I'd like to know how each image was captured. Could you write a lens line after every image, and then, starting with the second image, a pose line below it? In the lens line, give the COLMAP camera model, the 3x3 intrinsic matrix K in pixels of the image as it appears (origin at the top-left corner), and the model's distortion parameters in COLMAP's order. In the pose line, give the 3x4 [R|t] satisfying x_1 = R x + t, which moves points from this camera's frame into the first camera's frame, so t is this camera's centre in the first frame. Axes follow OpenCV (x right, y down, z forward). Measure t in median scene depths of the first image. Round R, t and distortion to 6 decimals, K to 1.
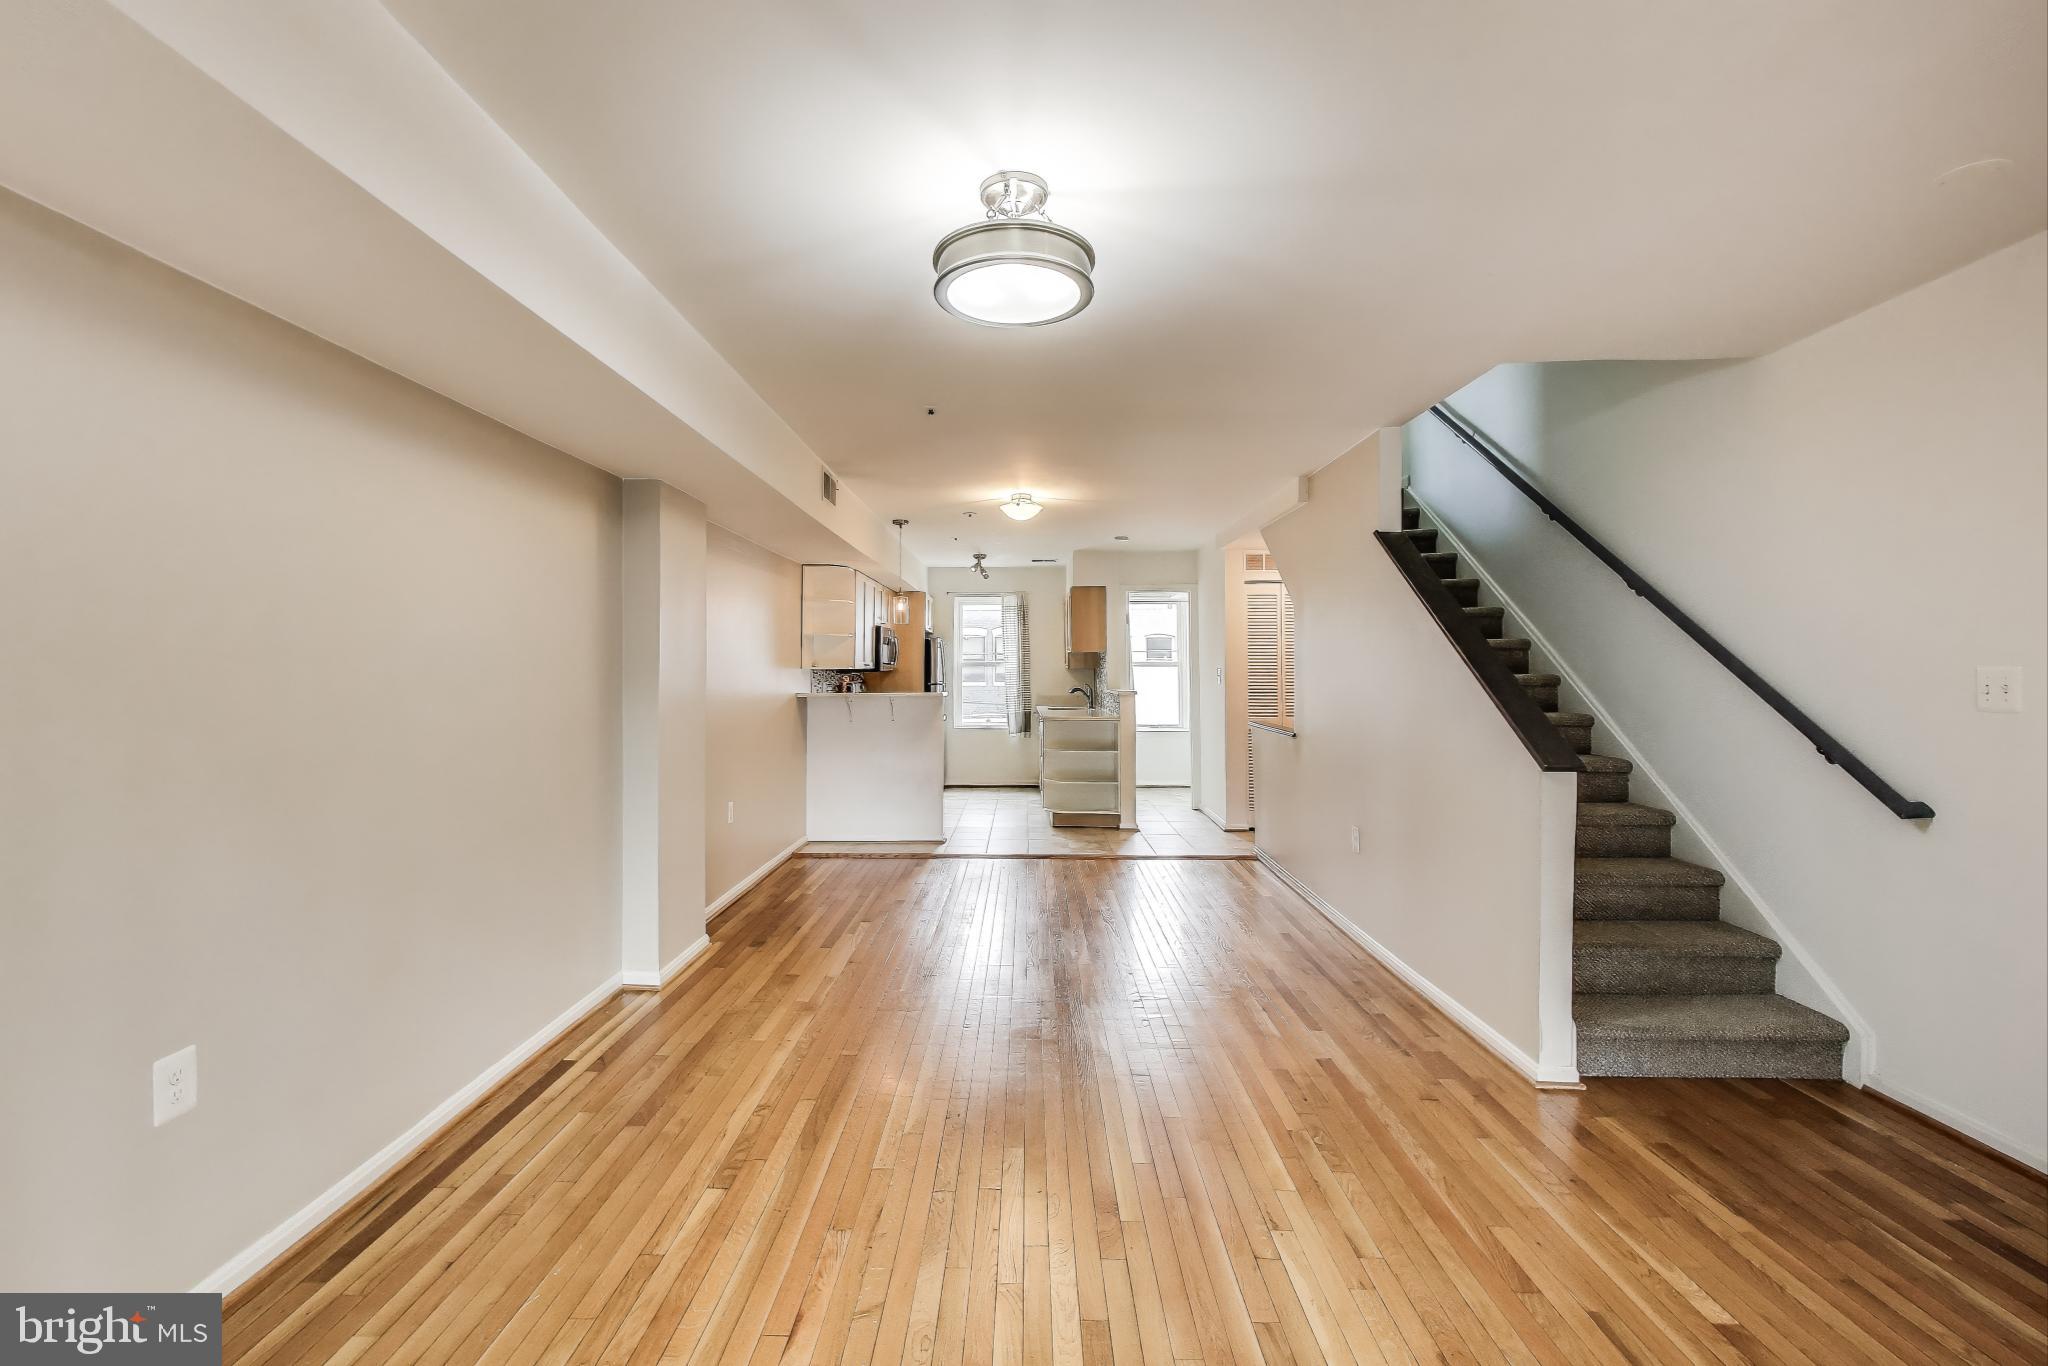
lens RADIAL K [[714.3, 0, 1024.8], [0, 714.3, 667.7], [0, 0, 1]] dist [0.000616, 0.000021]
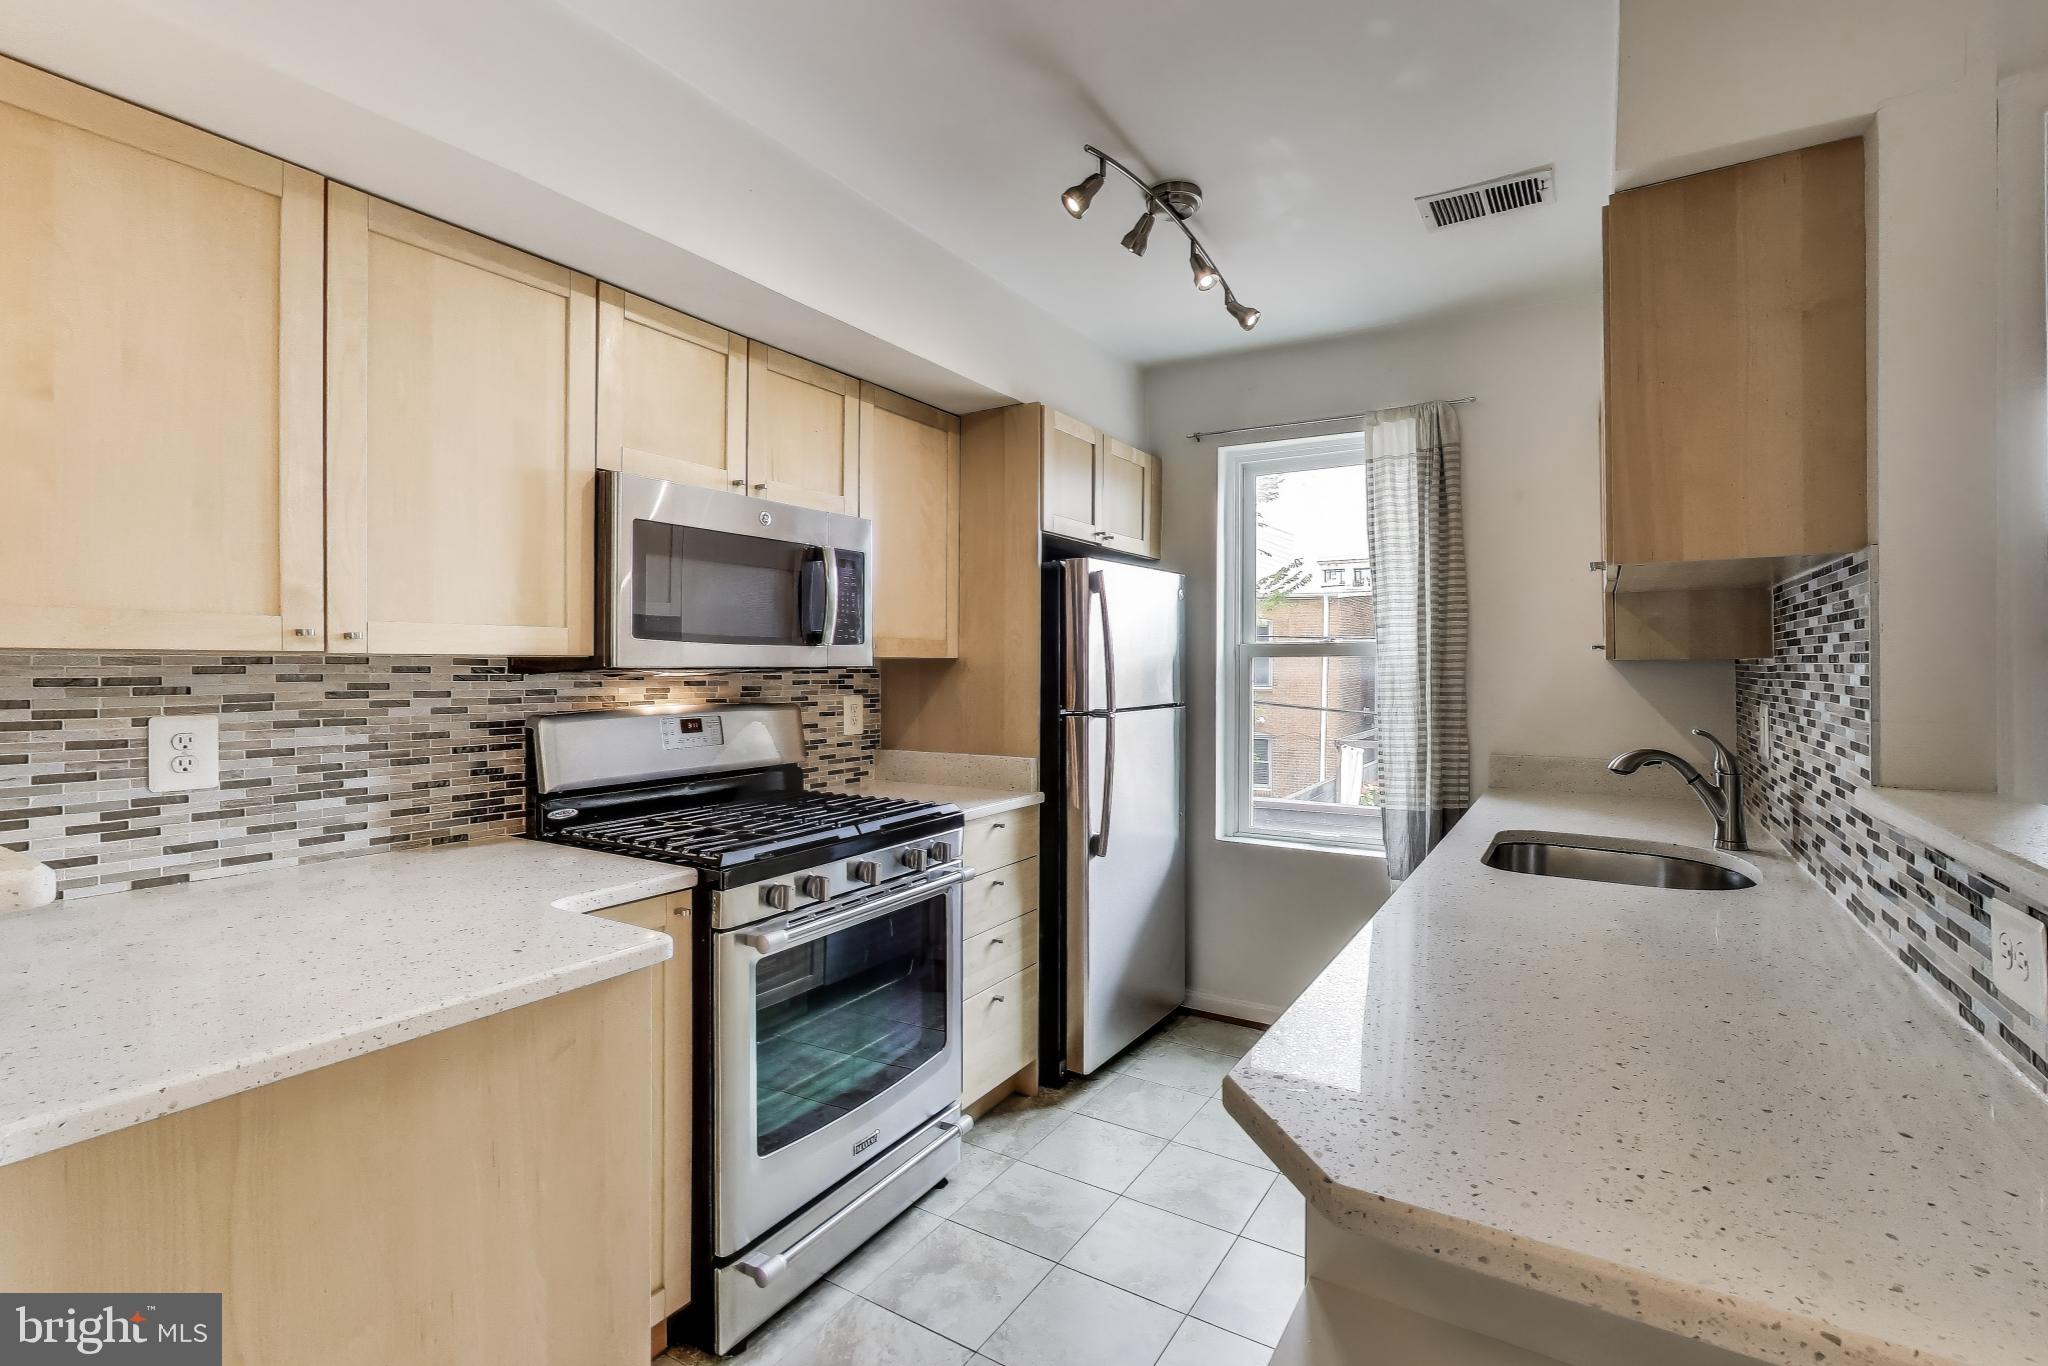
lens RADIAL K [[921.2, 0, 1033.2], [0, 921.2, 672.6], [0, 0, 1]] dist [-0.000474, -0.000126]
pose [[0.857814, 0.007478, -0.513906, 0.054447], [-0.003205, 0.999953, 0.009200, 0.002870], [0.513950, -0.006244, 0.857797, 0.646005]]
